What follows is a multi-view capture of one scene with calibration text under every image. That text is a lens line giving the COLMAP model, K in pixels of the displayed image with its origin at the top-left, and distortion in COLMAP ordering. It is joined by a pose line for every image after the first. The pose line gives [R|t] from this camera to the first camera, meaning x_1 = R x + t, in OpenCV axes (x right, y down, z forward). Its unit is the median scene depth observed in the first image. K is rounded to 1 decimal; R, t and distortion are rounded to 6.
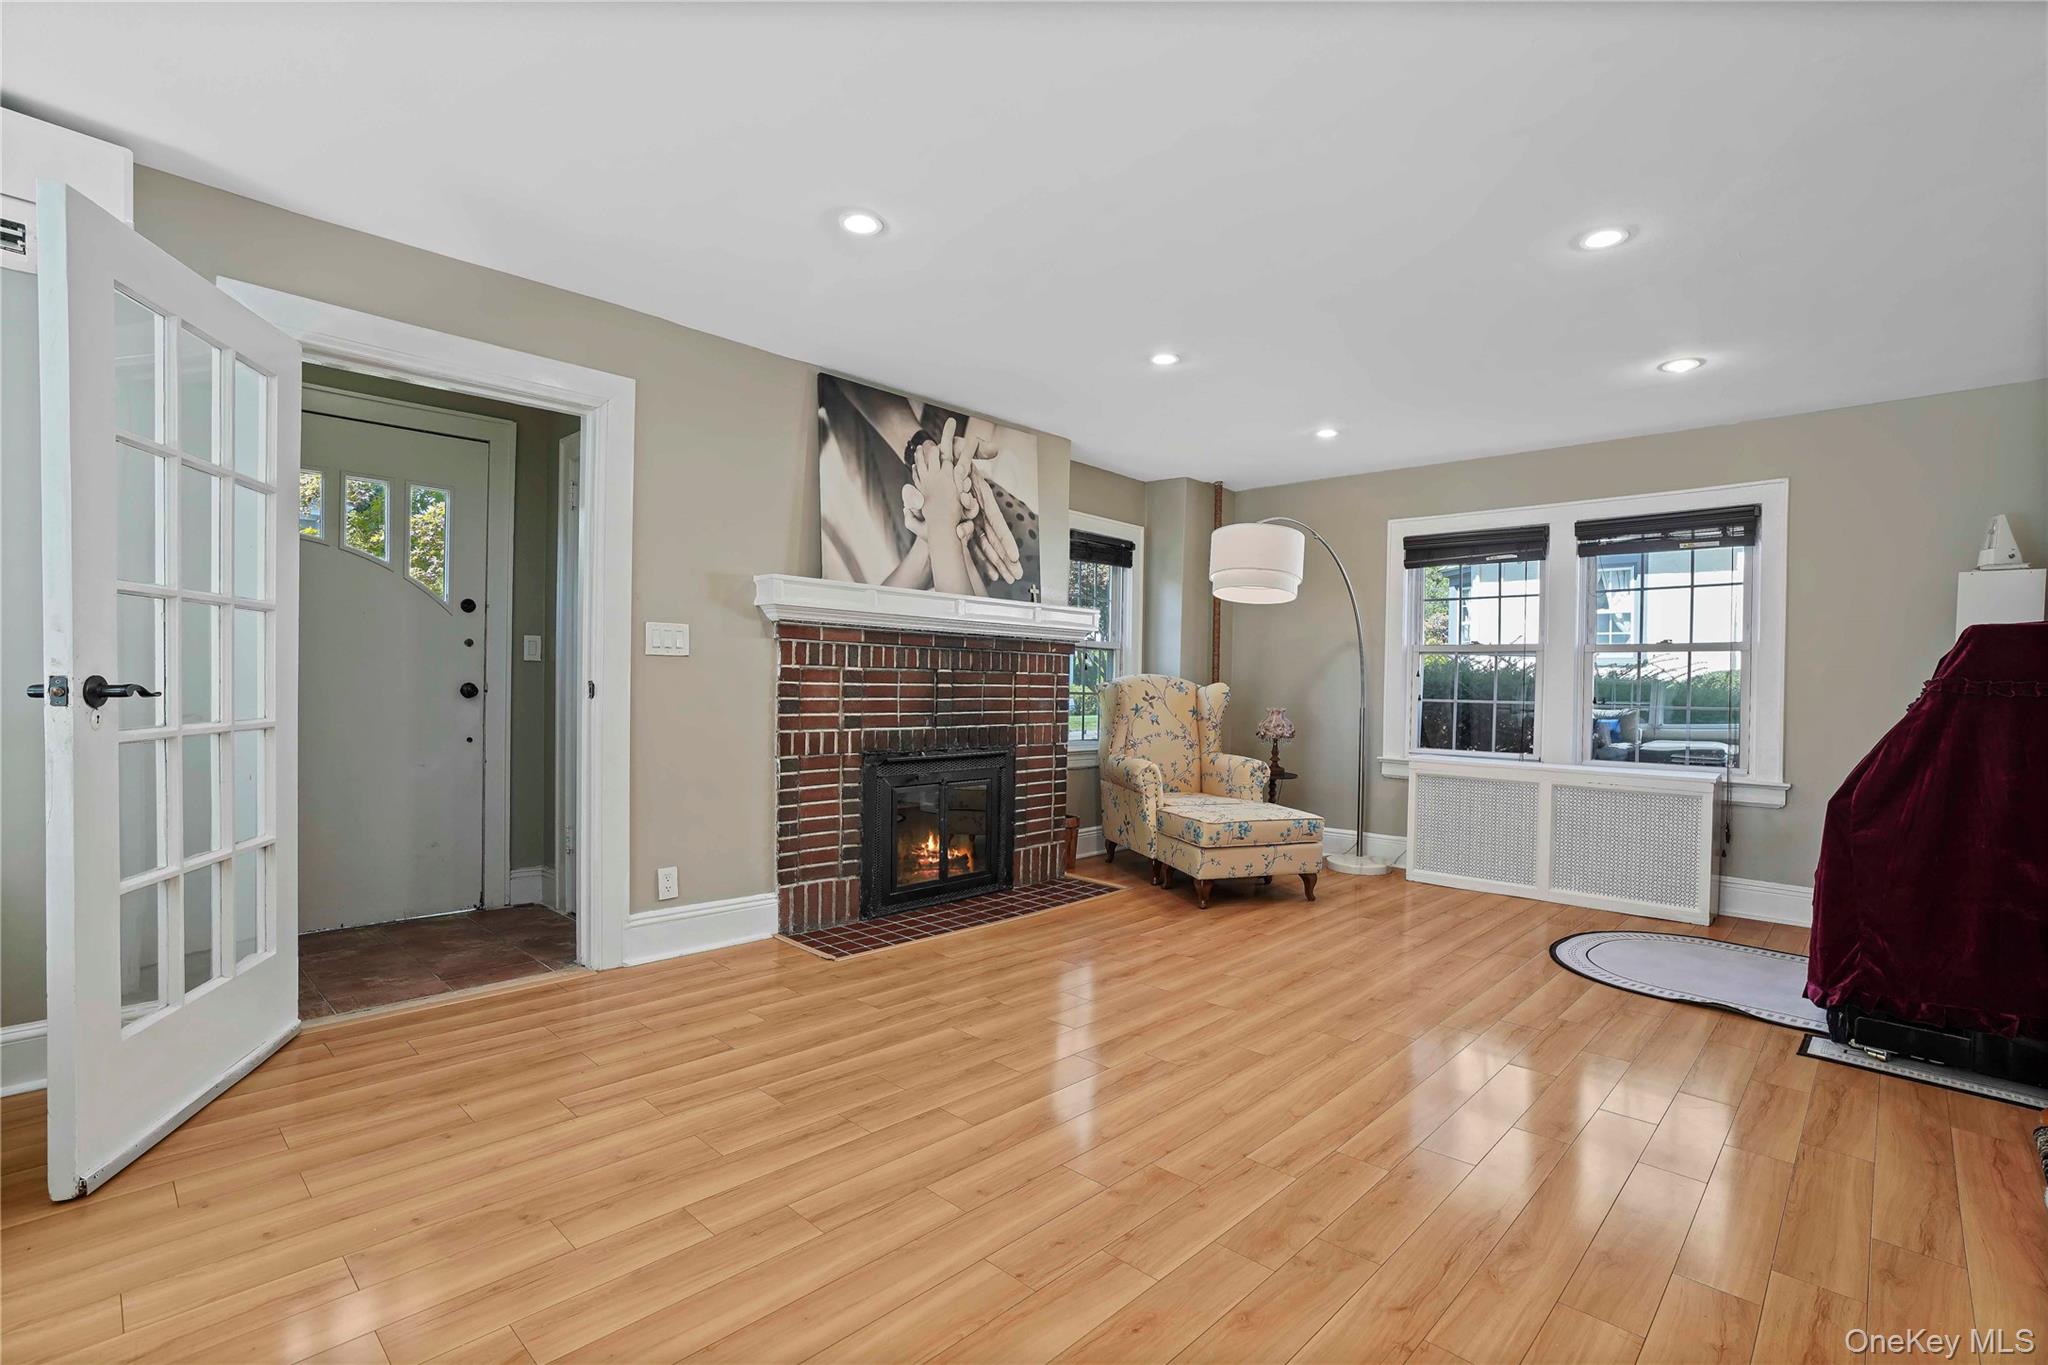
lens RADIAL K [[919.3, 0, 1012.1], [0, 919.3, 688.3], [0, 0, 1]] dist [-0.051870, 0.025887]
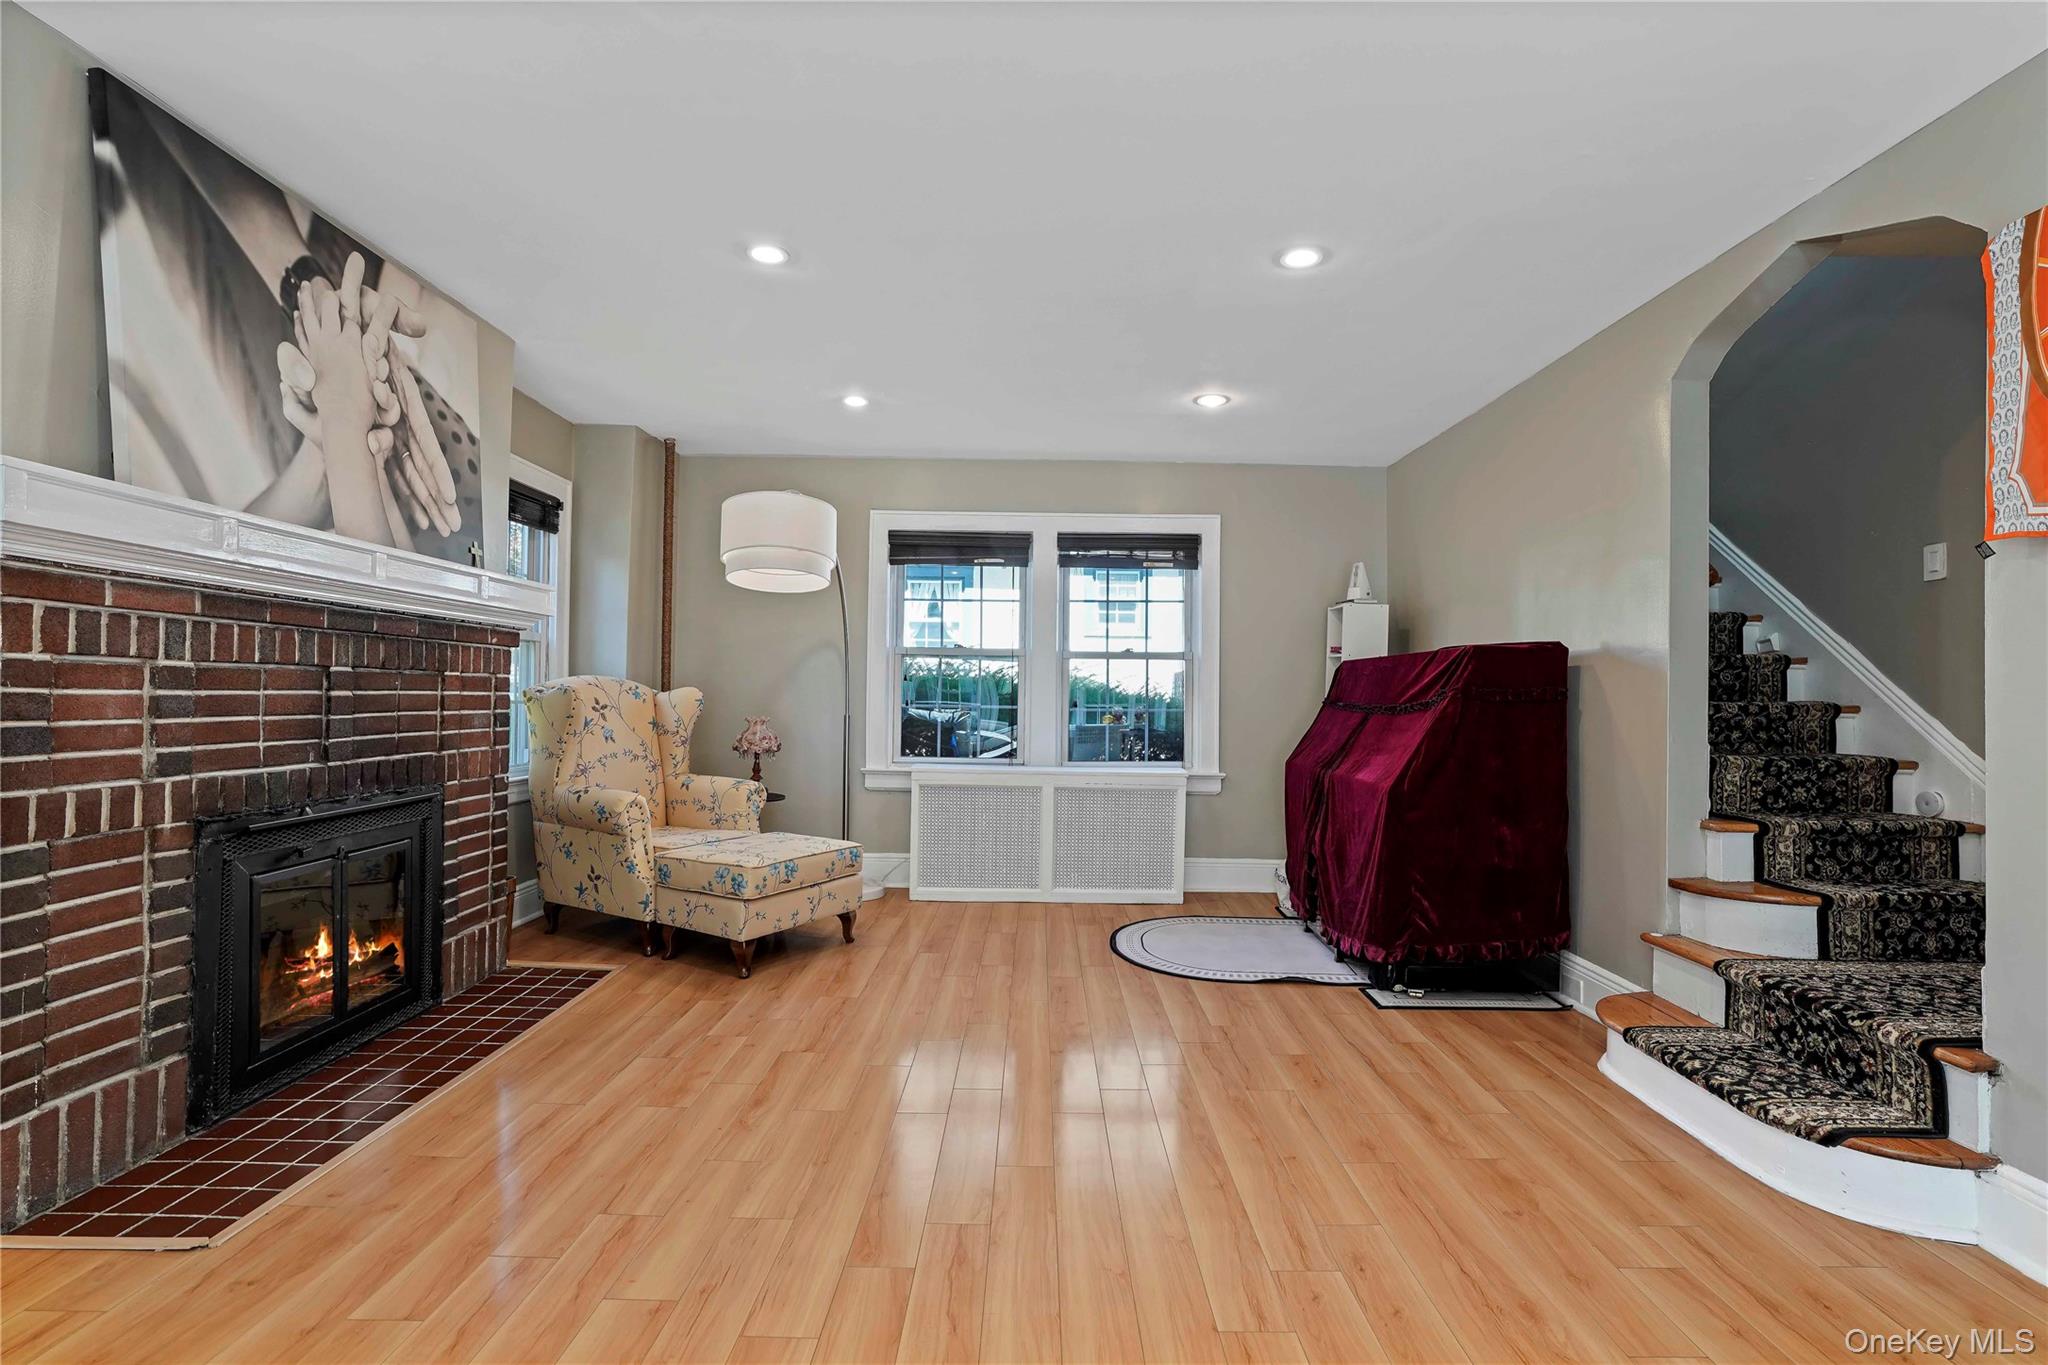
lens RADIAL K [[948.5, 0, 1015.3], [0, 948.5, 685.5], [0, 0, 1]] dist [-0.056394, 0.029267]
pose [[0.722547, 0.000146, 0.691322, -0.185012], [0.002881, 0.999991, -0.003223, -0.005283], [-0.691316, 0.004320, 0.722540, 0.270477]]
